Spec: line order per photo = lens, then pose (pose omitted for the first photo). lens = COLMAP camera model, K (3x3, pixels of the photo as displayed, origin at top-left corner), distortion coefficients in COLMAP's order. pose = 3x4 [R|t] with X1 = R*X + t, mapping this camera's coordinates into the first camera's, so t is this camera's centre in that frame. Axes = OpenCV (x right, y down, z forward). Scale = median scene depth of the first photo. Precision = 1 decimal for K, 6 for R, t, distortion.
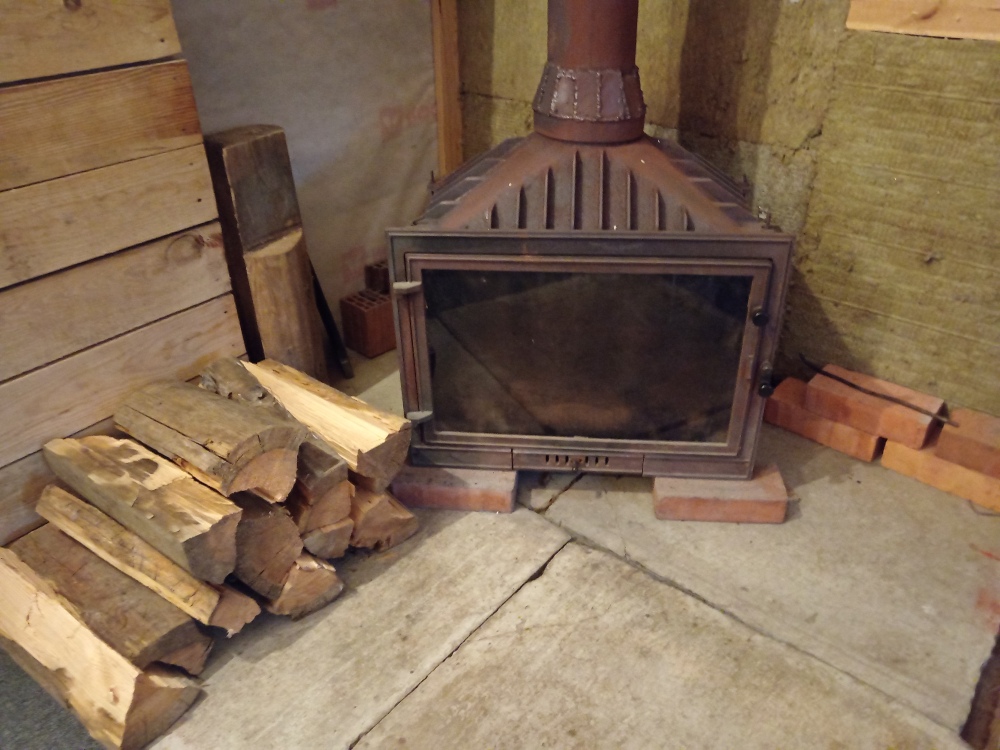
lens RADIAL K [[777.3, 0, 497.3], [0, 777.3, 373.2], [0, 0, 1]] dist [0.005623, -0.008749]
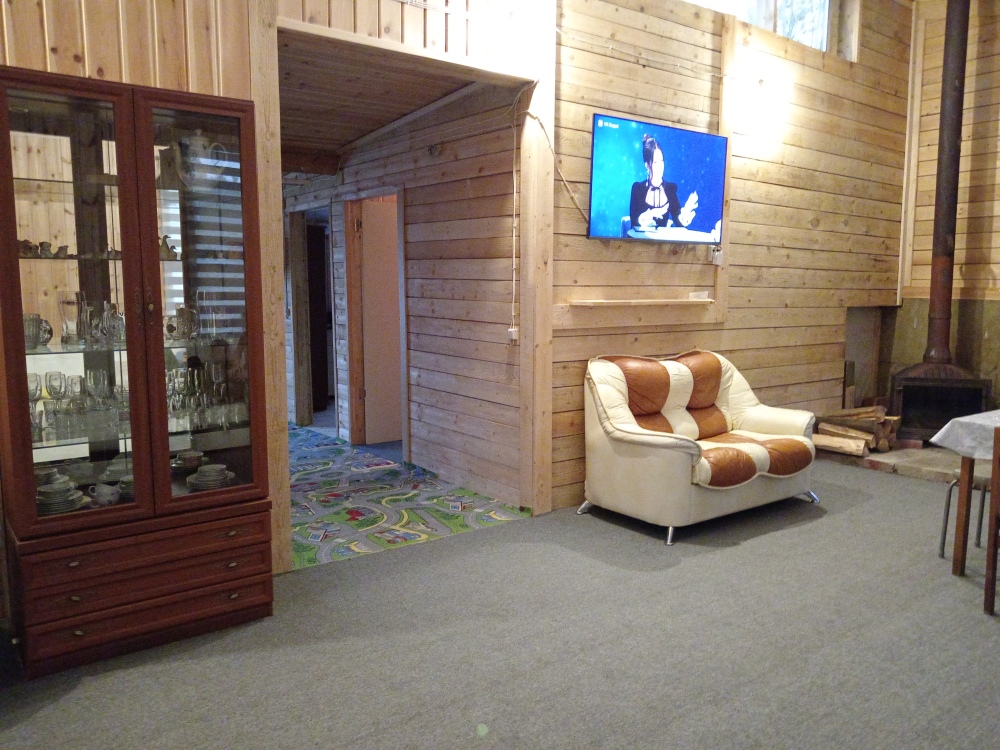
lens RADIAL K [[777.3, 0, 502.1], [0, 777.3, 376.0], [0, 0, 1]] dist [0.005623, -0.008749]
pose [[0.975770, 0.047504, -0.213579, -1.256793], [-0.132629, 0.904783, -0.404695, 1.750003], [0.174018, 0.423216, 0.889160, -3.096682]]
